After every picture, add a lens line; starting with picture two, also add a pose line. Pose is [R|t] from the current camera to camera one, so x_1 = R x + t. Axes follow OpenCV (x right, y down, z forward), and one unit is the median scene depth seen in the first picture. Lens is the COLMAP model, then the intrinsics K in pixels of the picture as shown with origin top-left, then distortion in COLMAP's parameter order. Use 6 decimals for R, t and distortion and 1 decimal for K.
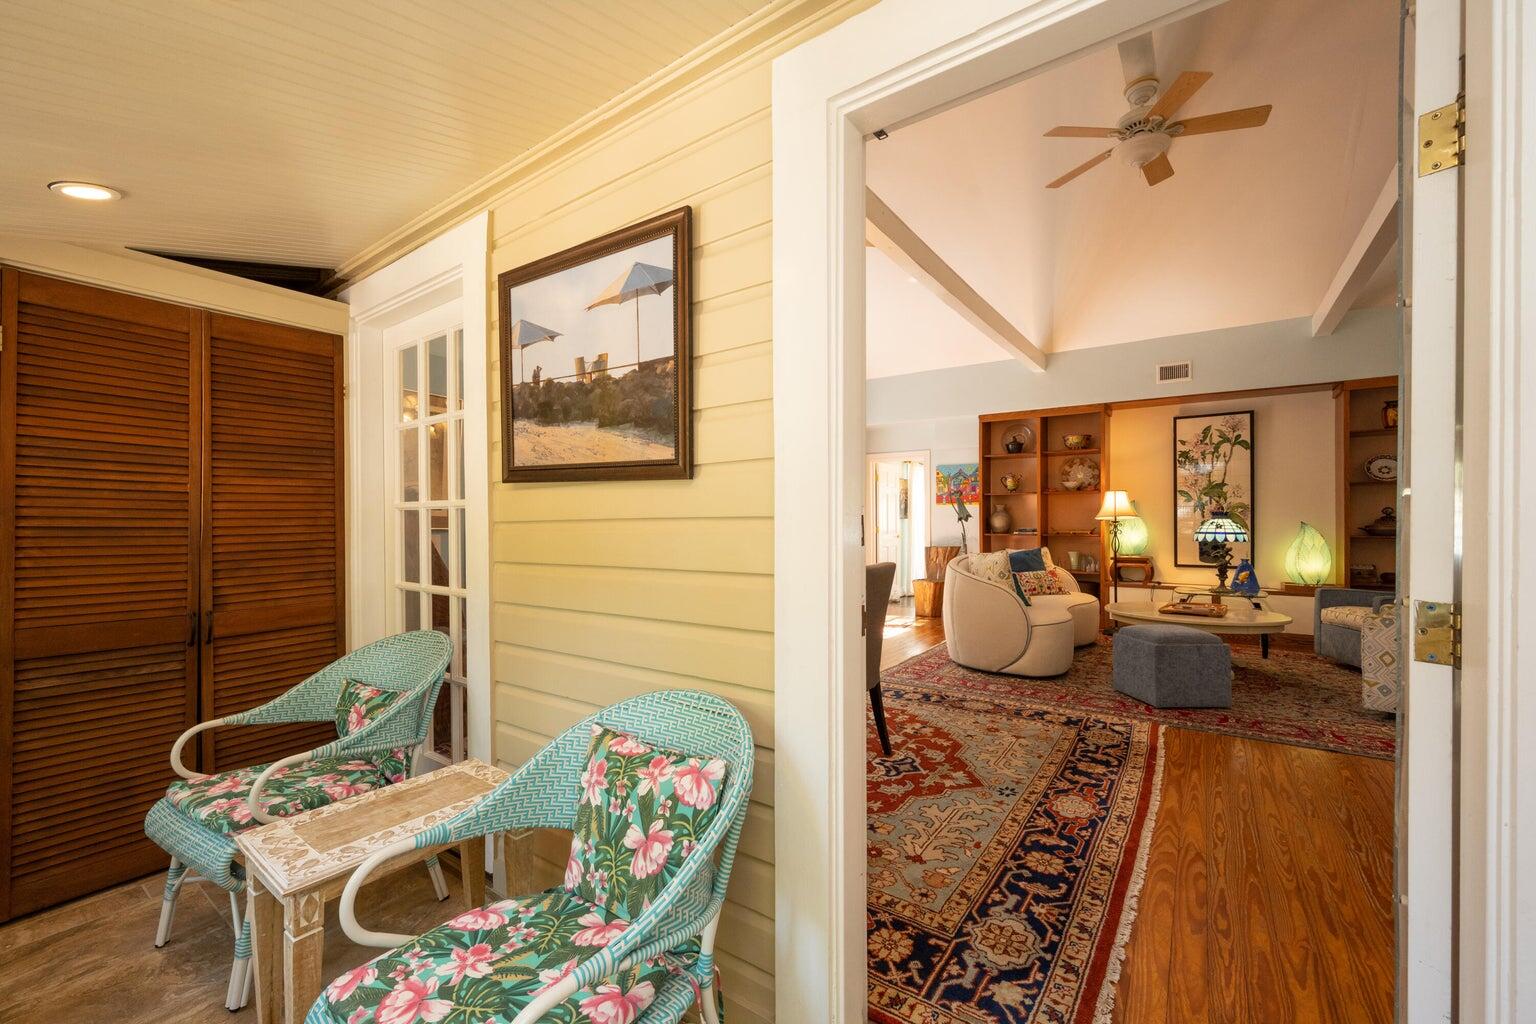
lens RADIAL K [[605.1, 0, 777.5], [0, 605.1, 527.5], [0, 0, 1]] dist [-0.000099, 0.000058]
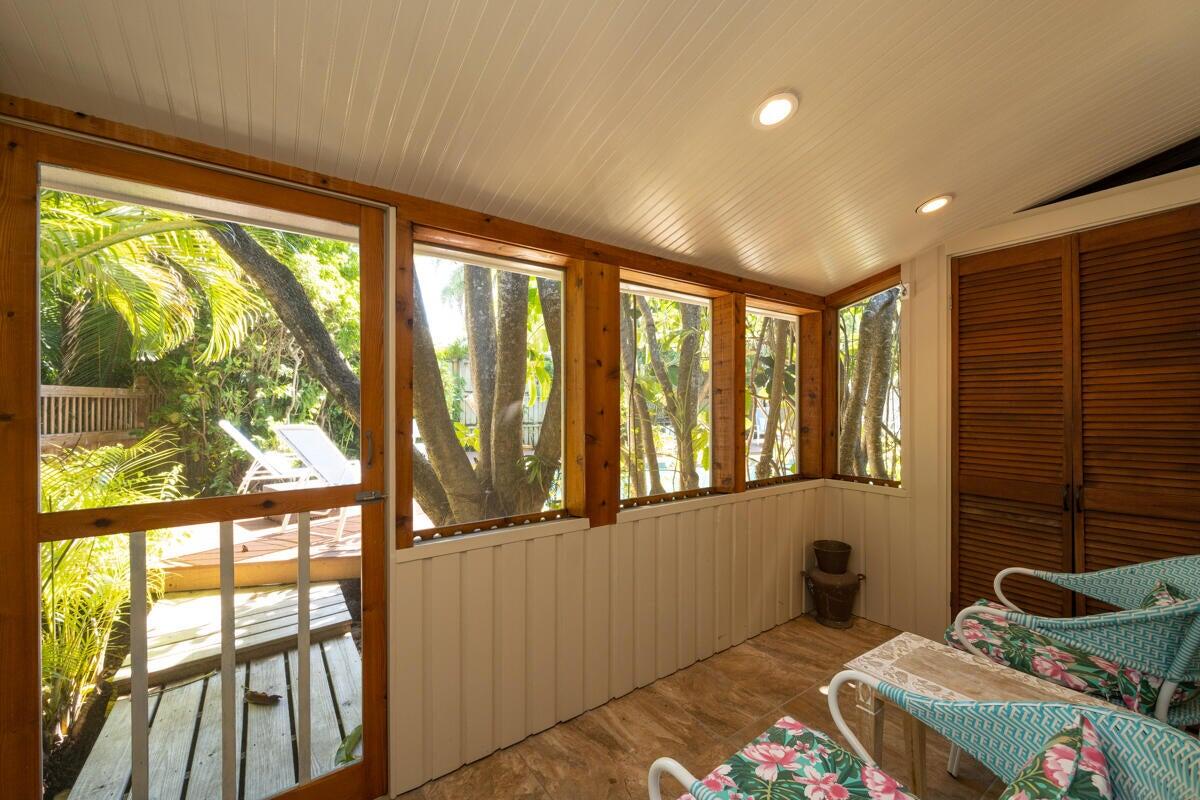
lens RADIAL K [[472.8, 0, 604.5], [0, 472.8, 406.7], [0, 0, 1]] dist [-0.000099, 0.000058]
pose [[-0.327334, 0.001570, -0.944907, 0.250761], [-0.004240, 0.999986, 0.003131, -0.015231], [0.944899, 0.005031, -0.327323, 0.438664]]
